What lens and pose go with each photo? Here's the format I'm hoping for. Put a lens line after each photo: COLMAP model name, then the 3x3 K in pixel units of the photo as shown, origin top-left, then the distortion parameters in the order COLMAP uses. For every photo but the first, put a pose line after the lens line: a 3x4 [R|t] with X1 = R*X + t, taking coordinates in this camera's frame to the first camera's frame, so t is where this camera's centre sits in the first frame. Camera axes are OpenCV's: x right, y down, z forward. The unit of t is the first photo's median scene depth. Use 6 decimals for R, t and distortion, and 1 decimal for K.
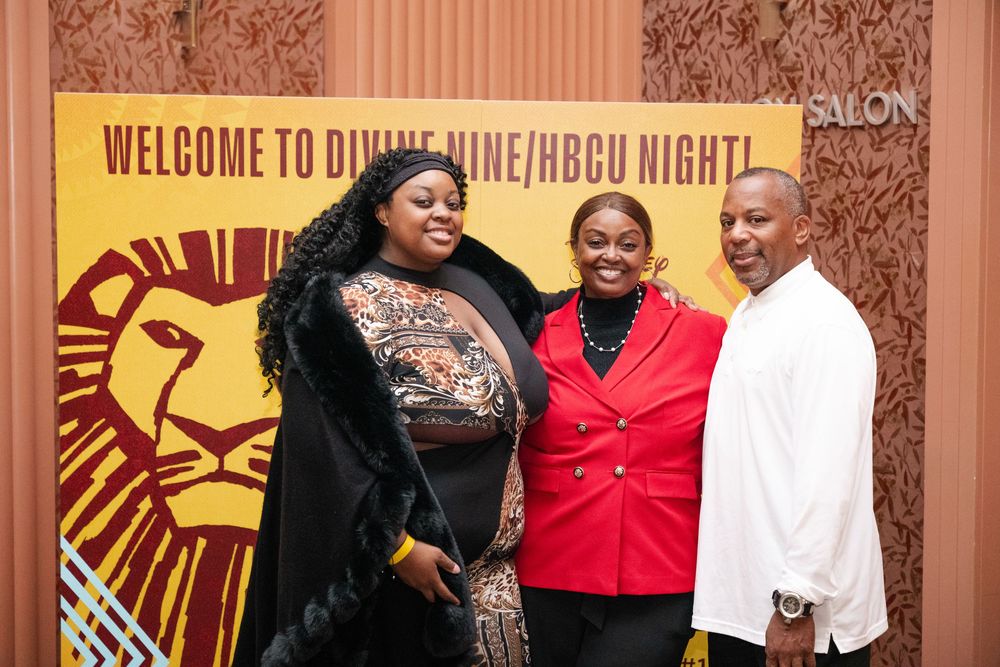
lens RADIAL K [[2058.0, 0, 500.0], [0, 2058.0, 333.5], [0, 0, 1]] dist [0.068969, 0.154621]
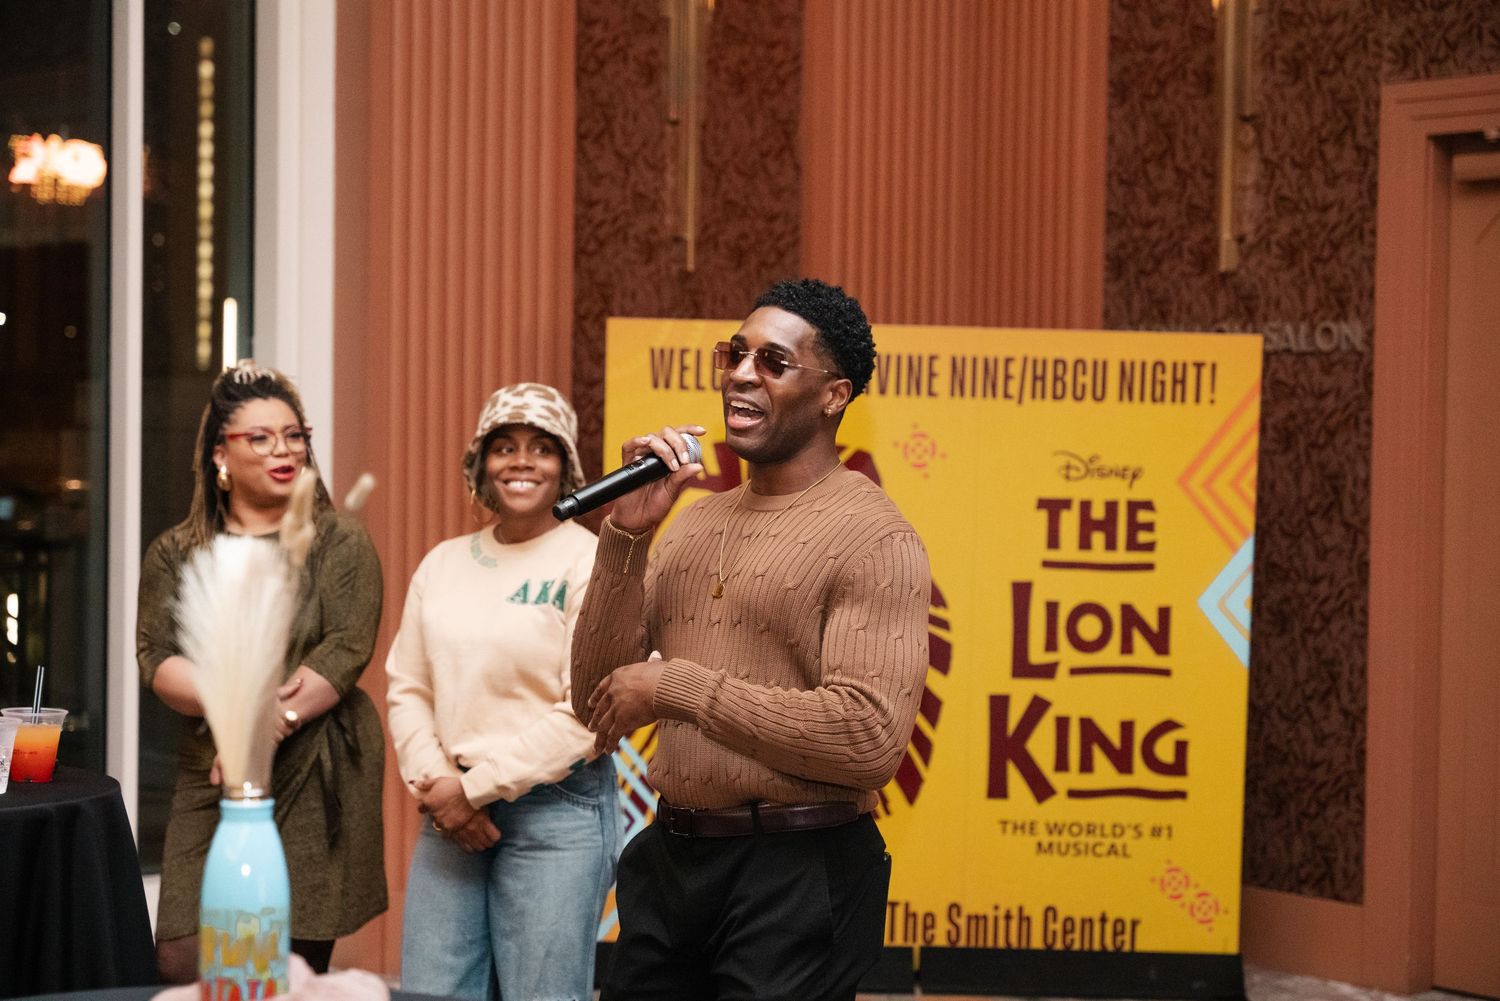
lens RADIAL K [[3087.0, 0, 750.0], [0, 3087.0, 500.5], [0, 0, 1]] dist [0.068969, 0.154621]
pose [[0.999948, 0.010155, -0.000532, -0.129411], [-0.010168, 0.999385, -0.033569, 0.039371], [0.000191, 0.033573, 0.999436, -0.680517]]
